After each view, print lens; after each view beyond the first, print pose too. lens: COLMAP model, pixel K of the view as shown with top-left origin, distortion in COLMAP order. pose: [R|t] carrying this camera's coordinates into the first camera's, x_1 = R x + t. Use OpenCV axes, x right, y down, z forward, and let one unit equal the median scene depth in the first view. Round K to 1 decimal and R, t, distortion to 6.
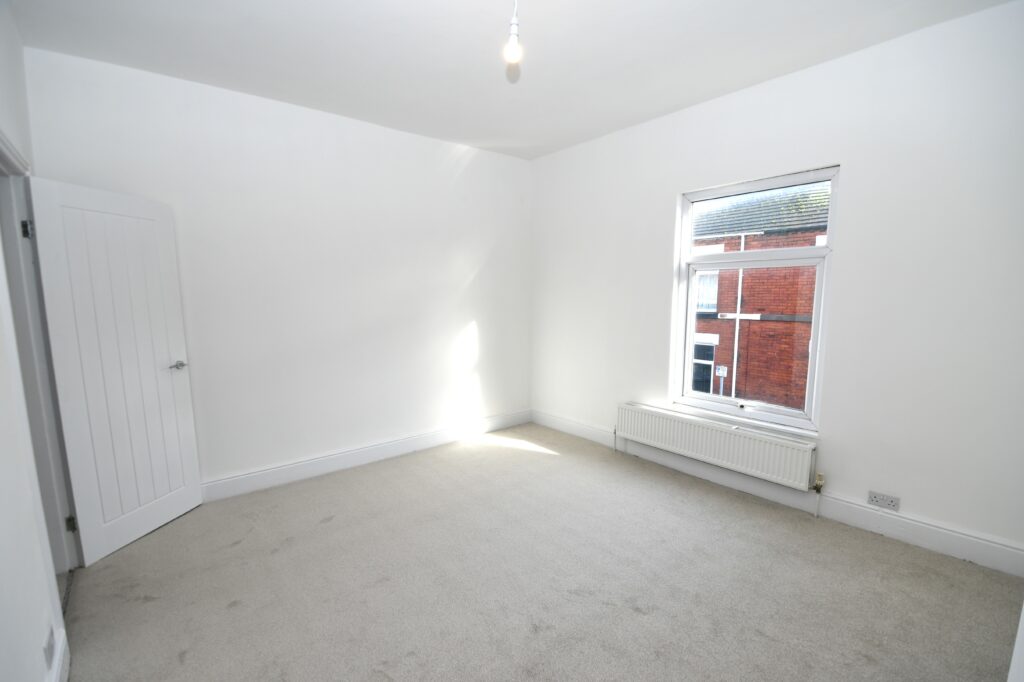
lens RADIAL K [[453.6, 0, 512.7], [0, 453.6, 345.3], [0, 0, 1]] dist [0.011450, -0.000599]
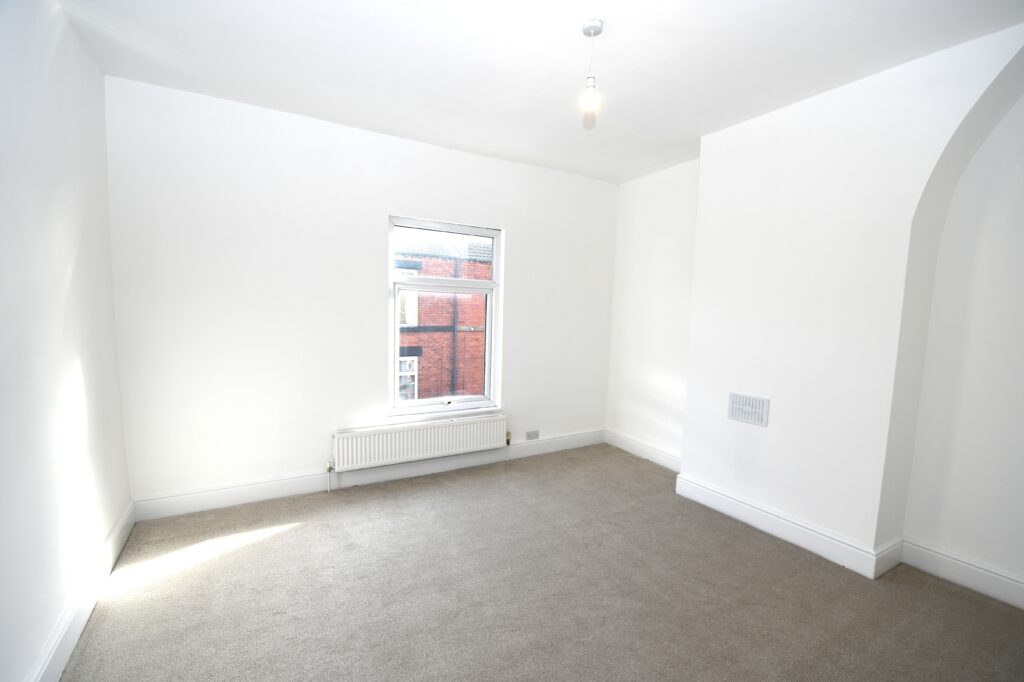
lens RADIAL K [[453.6, 0, 512.7], [0, 453.6, 345.3], [0, 0, 1]] dist [0.011450, -0.000599]
pose [[0.172680, -0.069395, 0.982530, -0.686925], [0.090595, 0.994406, 0.054311, -0.074012], [-0.980803, 0.079634, 0.178001, 0.615005]]
